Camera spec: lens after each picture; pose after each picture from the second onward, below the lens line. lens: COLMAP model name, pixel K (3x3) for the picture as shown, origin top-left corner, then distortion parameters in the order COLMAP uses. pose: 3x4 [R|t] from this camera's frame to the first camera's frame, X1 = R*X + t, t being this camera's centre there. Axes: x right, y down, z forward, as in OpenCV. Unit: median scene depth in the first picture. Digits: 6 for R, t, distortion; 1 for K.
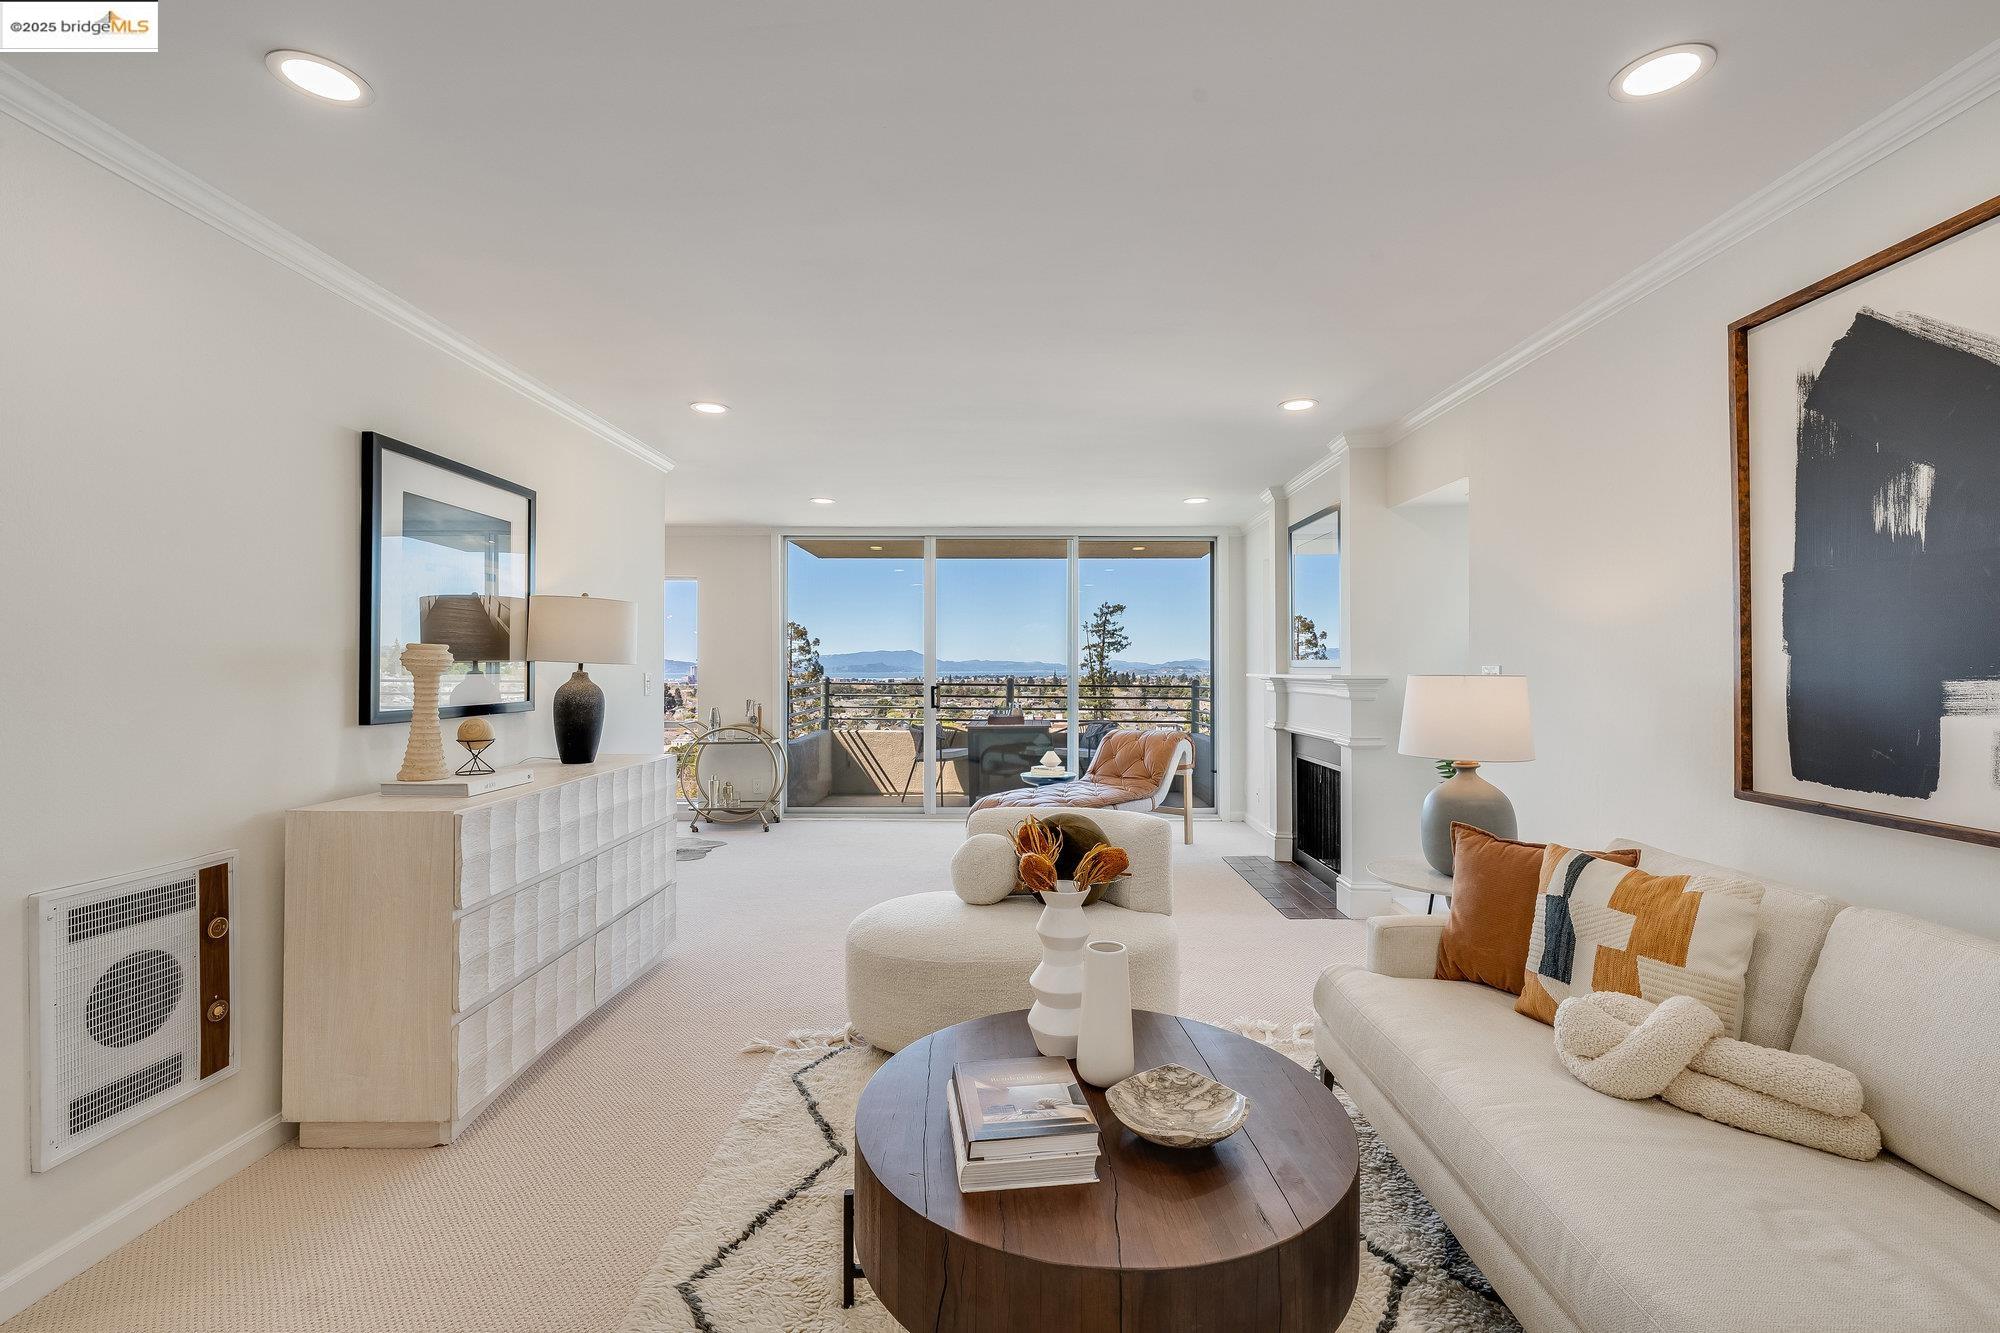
lens RADIAL K [[858.6, 0, 1007.8], [0, 858.6, 665.1], [0, 0, 1]] dist [-0.001102, 0.000257]
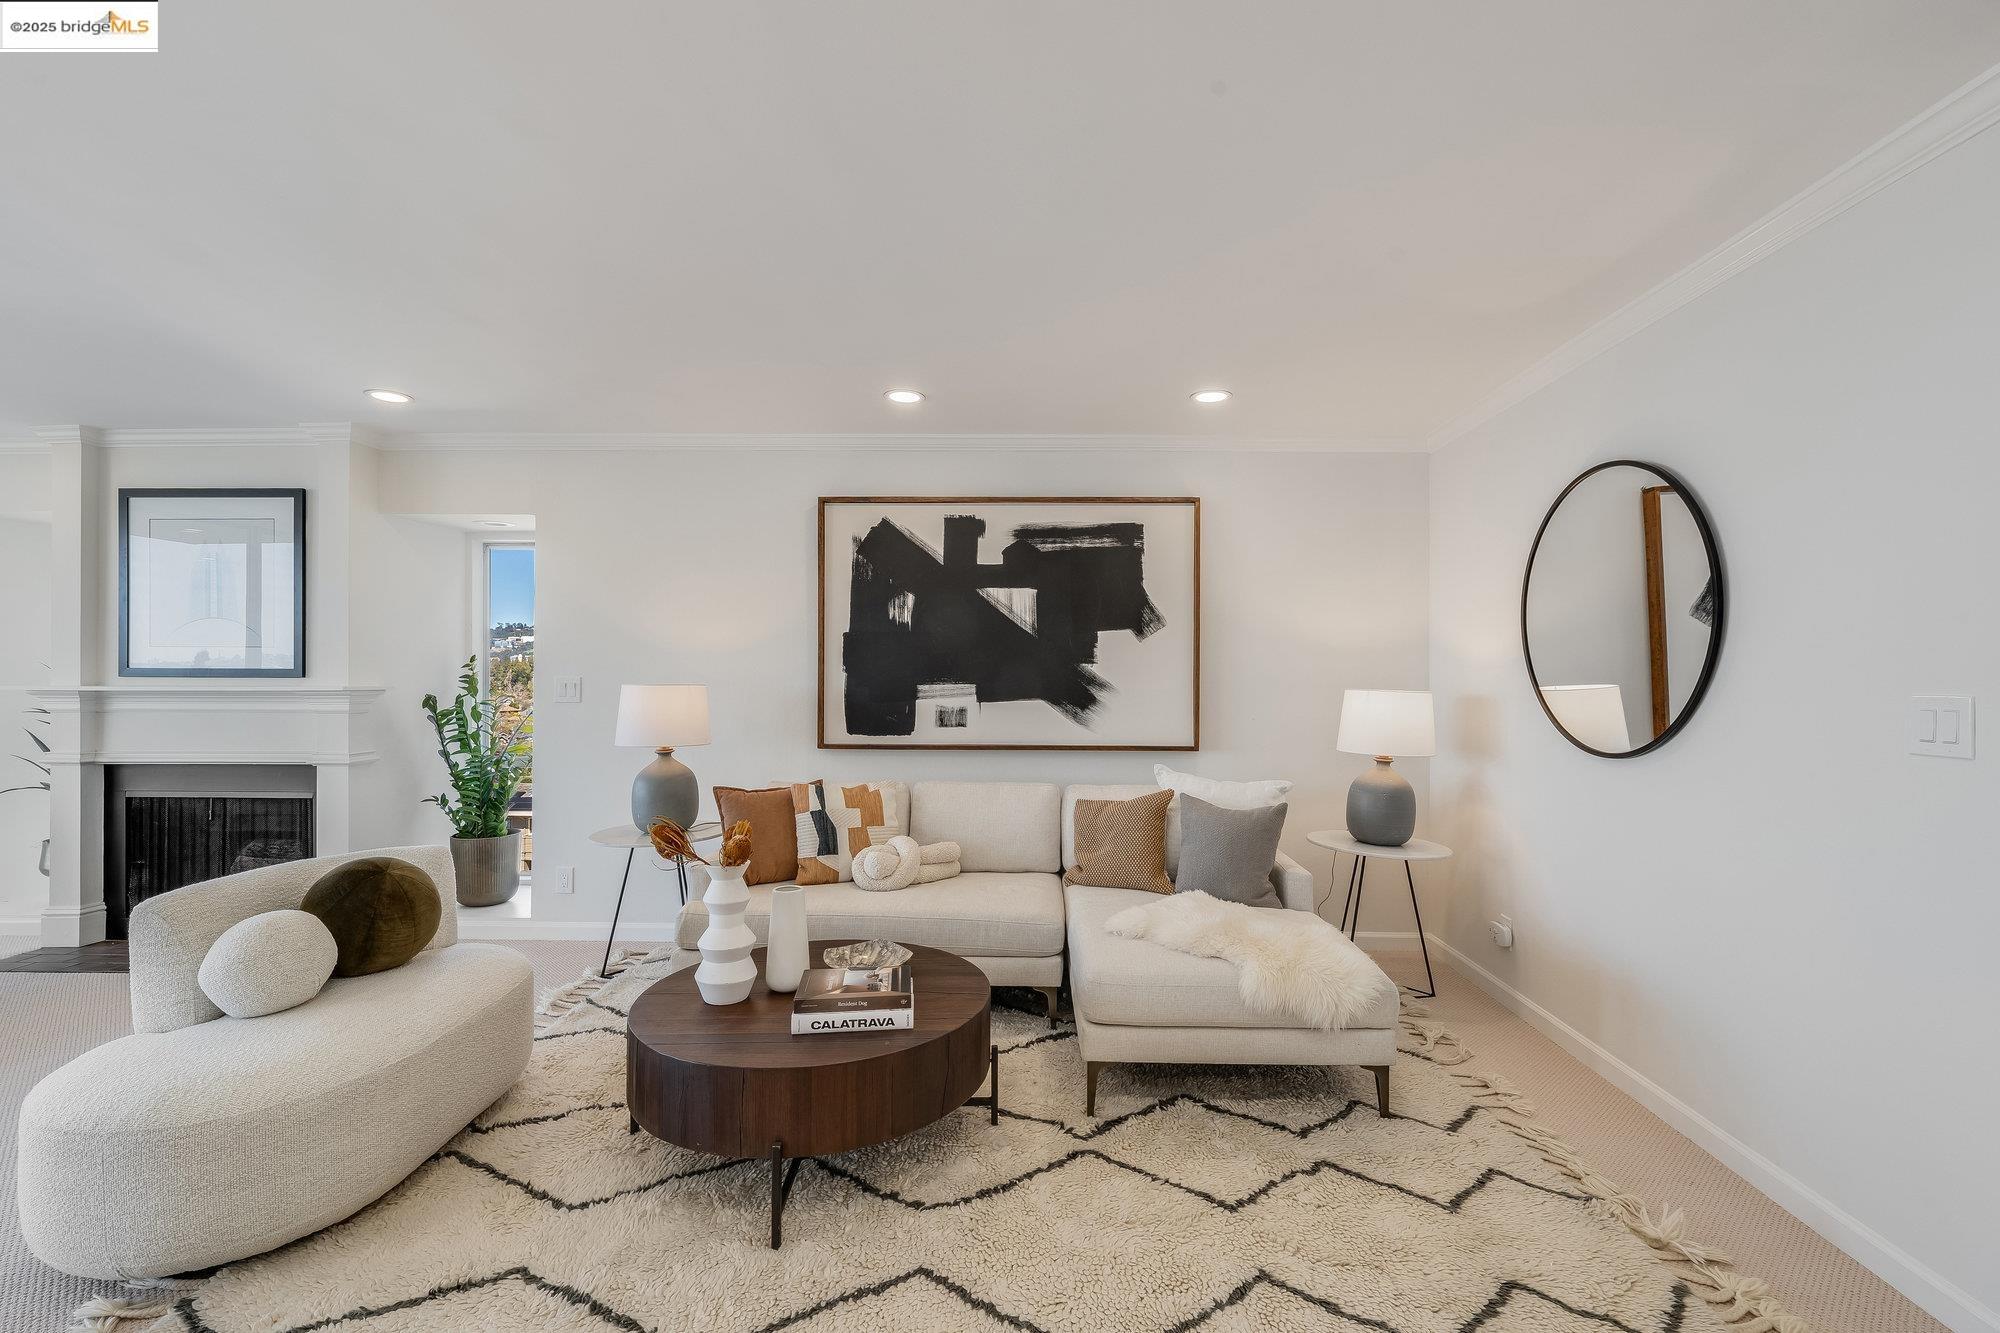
lens RADIAL K [[858.6, 0, 1029.0], [0, 858.6, 673.8], [0, 0, 1]] dist [-0.001102, 0.000257]
pose [[0.009838, 0.004908, 0.999940, -1.080126], [-0.005713, 0.999972, -0.004852, -0.002895], [-0.999935, -0.005665, 0.009866, 0.541802]]
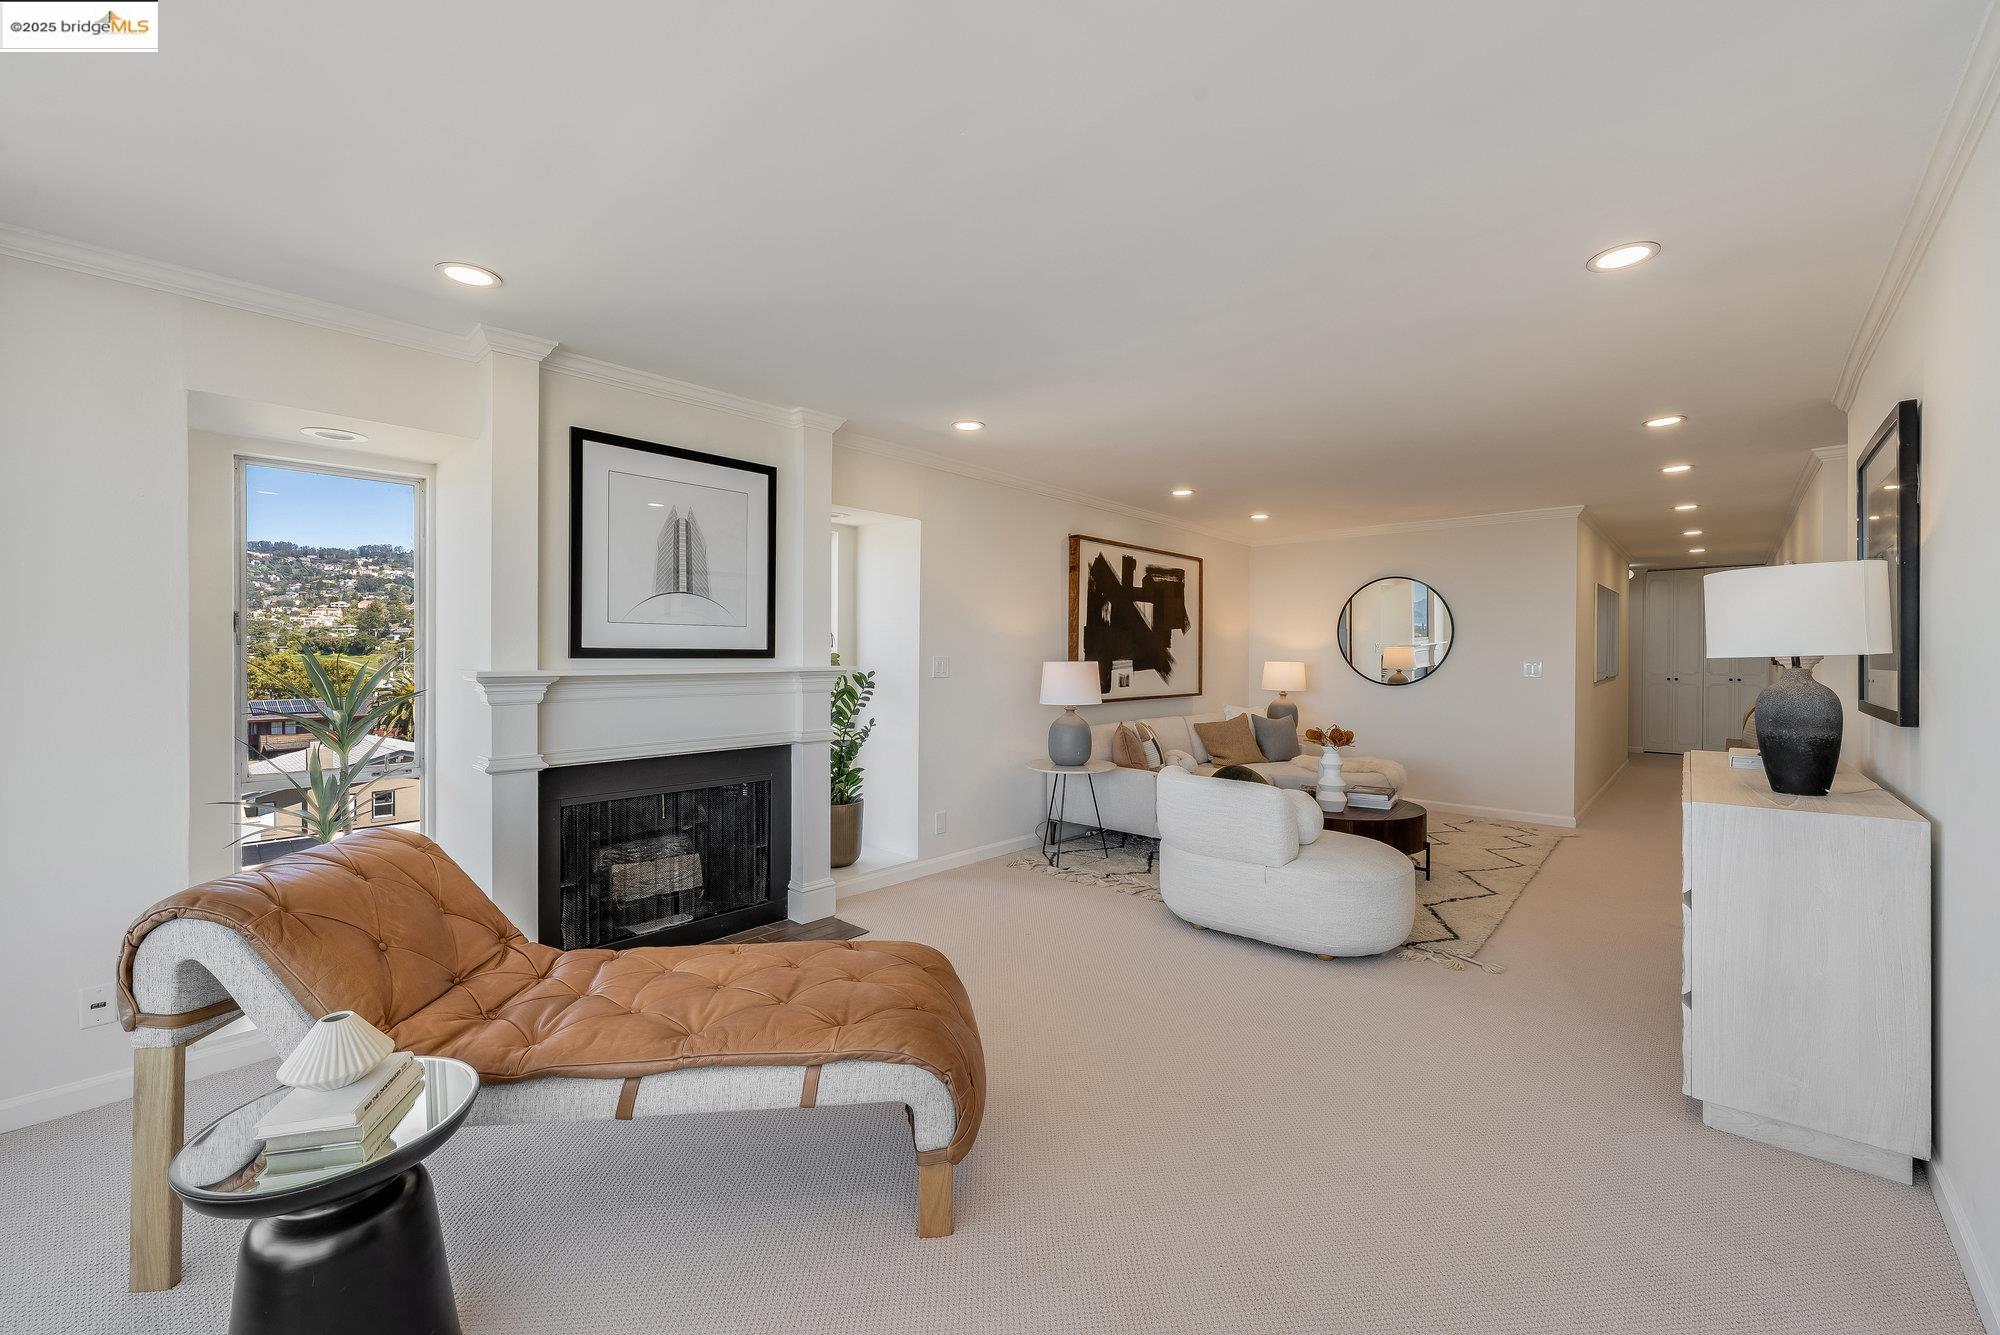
lens RADIAL K [[789.3, 0, 1006.6], [0, 789.3, 661.6], [0, 0, 1]] dist [-0.001541, -0.000455]
pose [[-0.748869, -0.007444, 0.662676, -0.715620], [-0.003856, 0.999969, 0.006875, -0.000675], [-0.662707, 0.002593, -0.748875, 3.213462]]
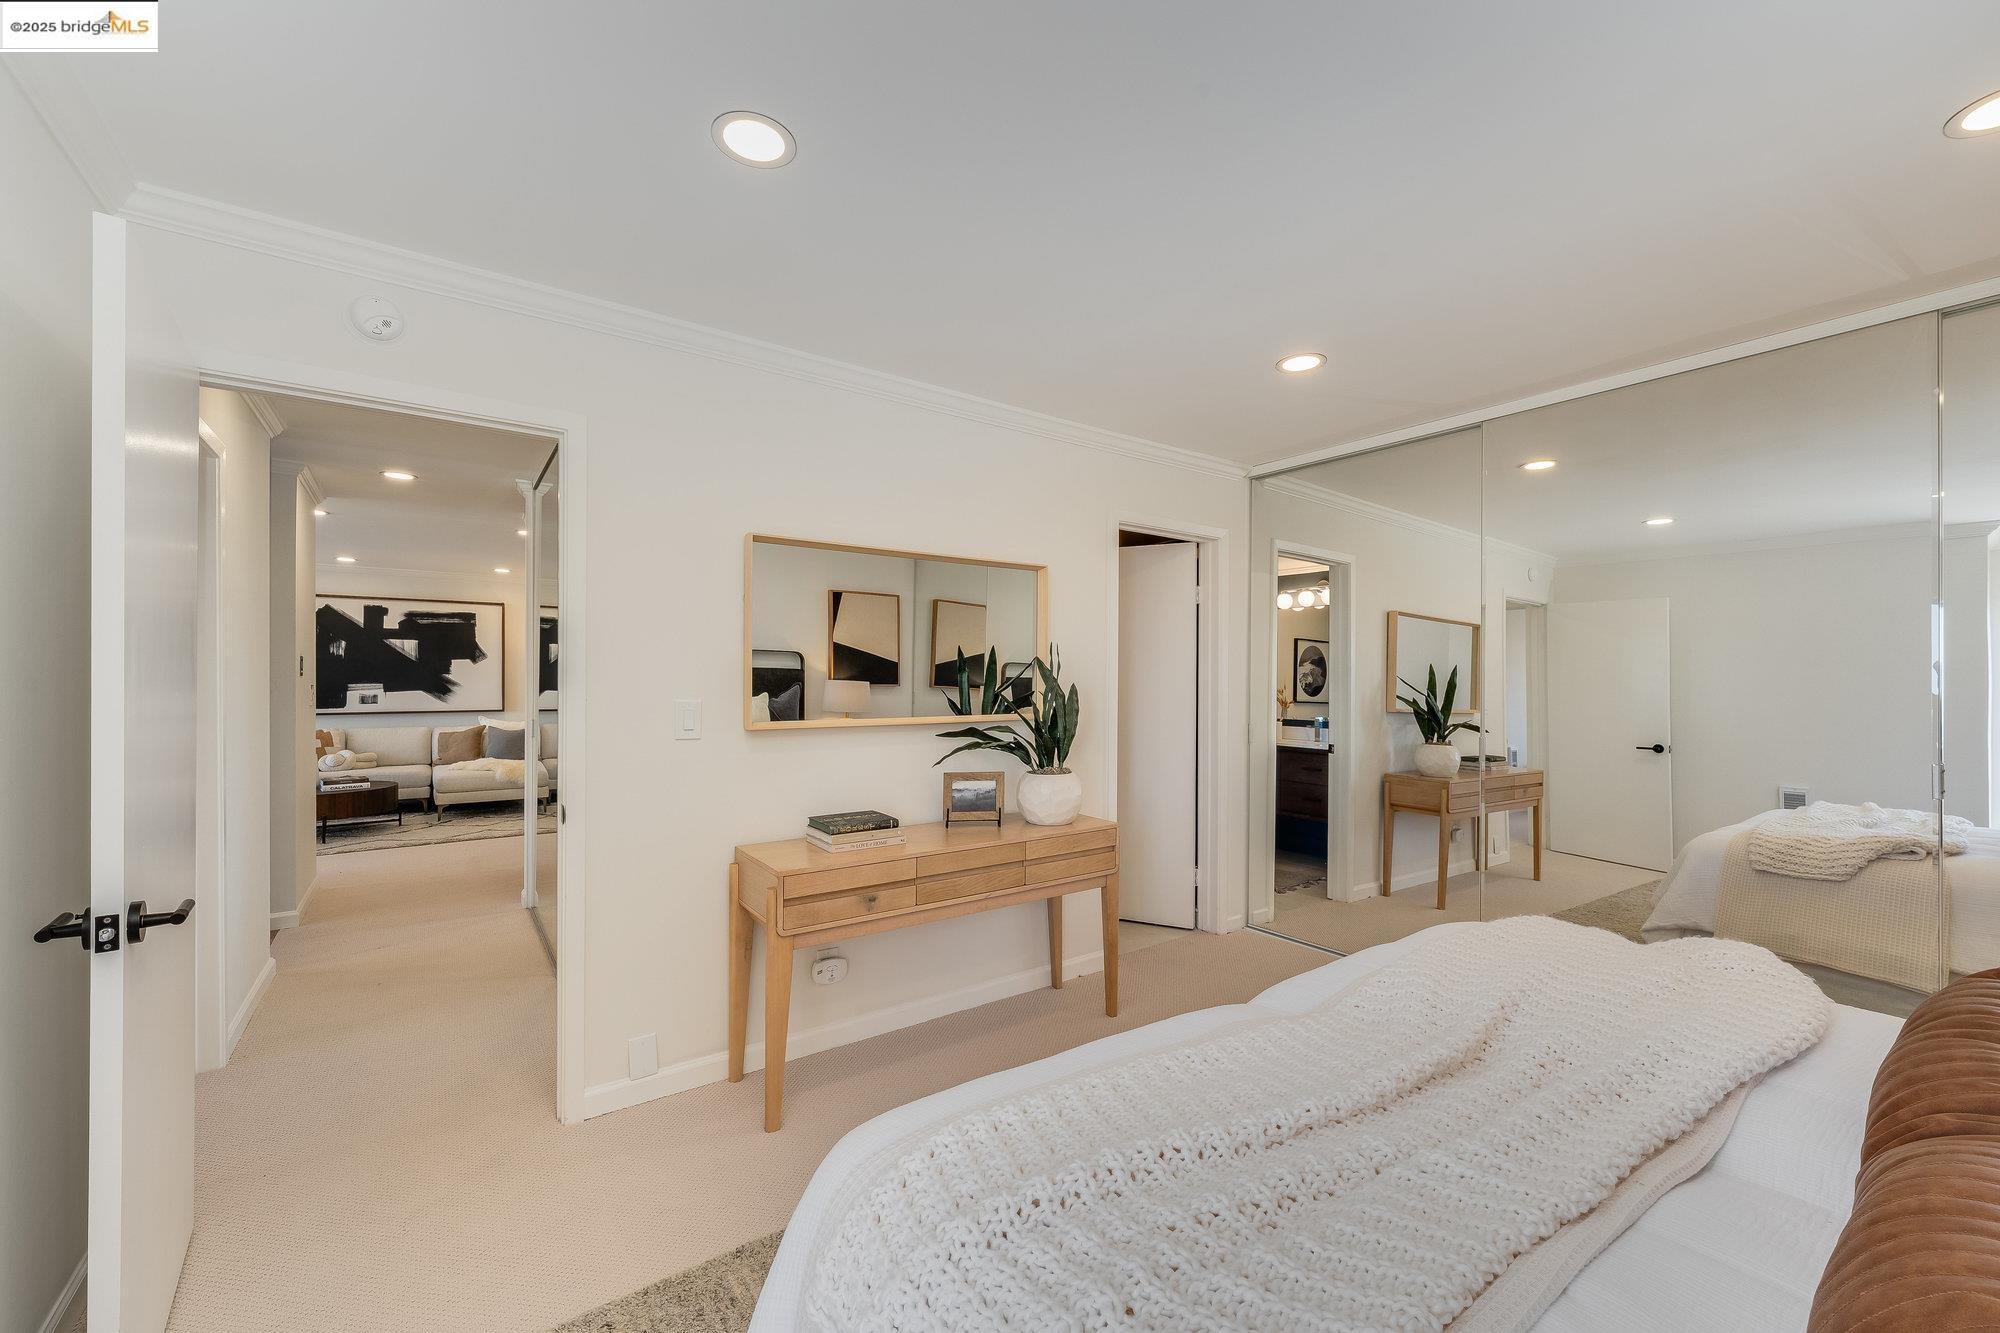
lens RADIAL K [[802.9, 0, 1013.8], [0, 802.9, 683.9], [0, 0, 1]] dist [-0.000100, 0.000469]
pose [[-0.587483, 0.000656, 0.809236, -4.170633], [-0.000741, 0.999999, -0.001348, 0.016052], [-0.809236, -0.001392, -0.587482, 0.491585]]
